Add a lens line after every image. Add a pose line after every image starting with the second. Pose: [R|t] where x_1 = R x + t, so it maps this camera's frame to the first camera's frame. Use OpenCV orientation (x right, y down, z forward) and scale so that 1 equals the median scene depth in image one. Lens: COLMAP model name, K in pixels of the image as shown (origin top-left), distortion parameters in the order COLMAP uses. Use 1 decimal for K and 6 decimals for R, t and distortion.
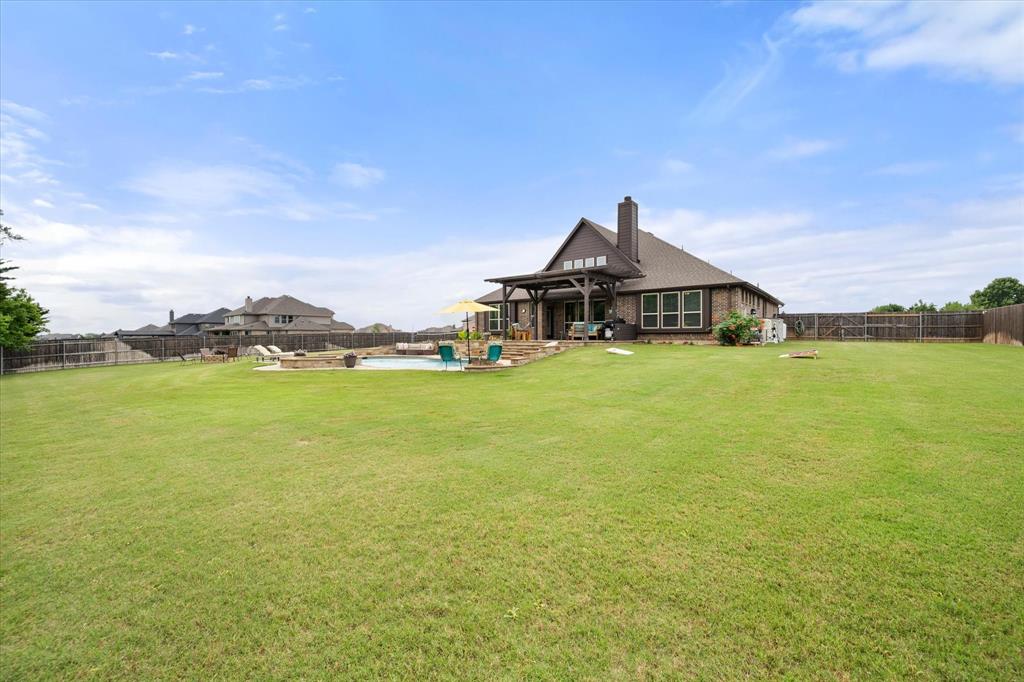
lens RADIAL K [[404.0, 0, 513.6], [0, 404.0, 335.5], [0, 0, 1]] dist [-0.000067, 0.000012]
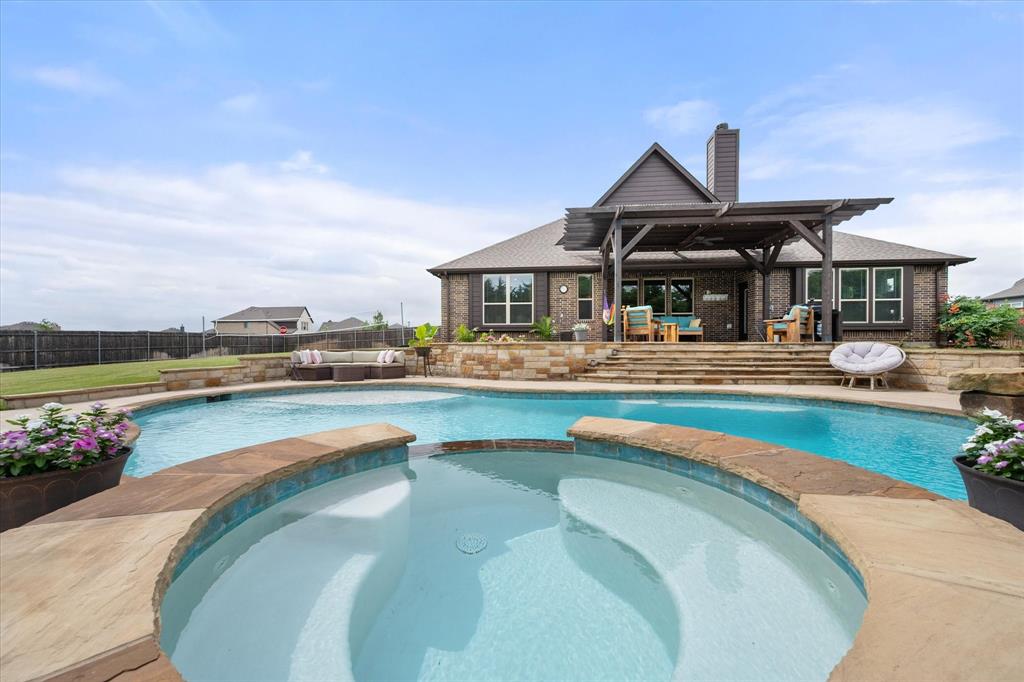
lens RADIAL K [[409.7, 0, 516.2], [0, 409.7, 345.2], [0, 0, 1]] dist [-0.000262, 0.000027]
pose [[0.856030, -0.014156, 0.516732, -0.401878], [-0.002536, 0.999498, 0.031583, -0.002008], [-0.516920, -0.028346, 0.855564, 0.672624]]
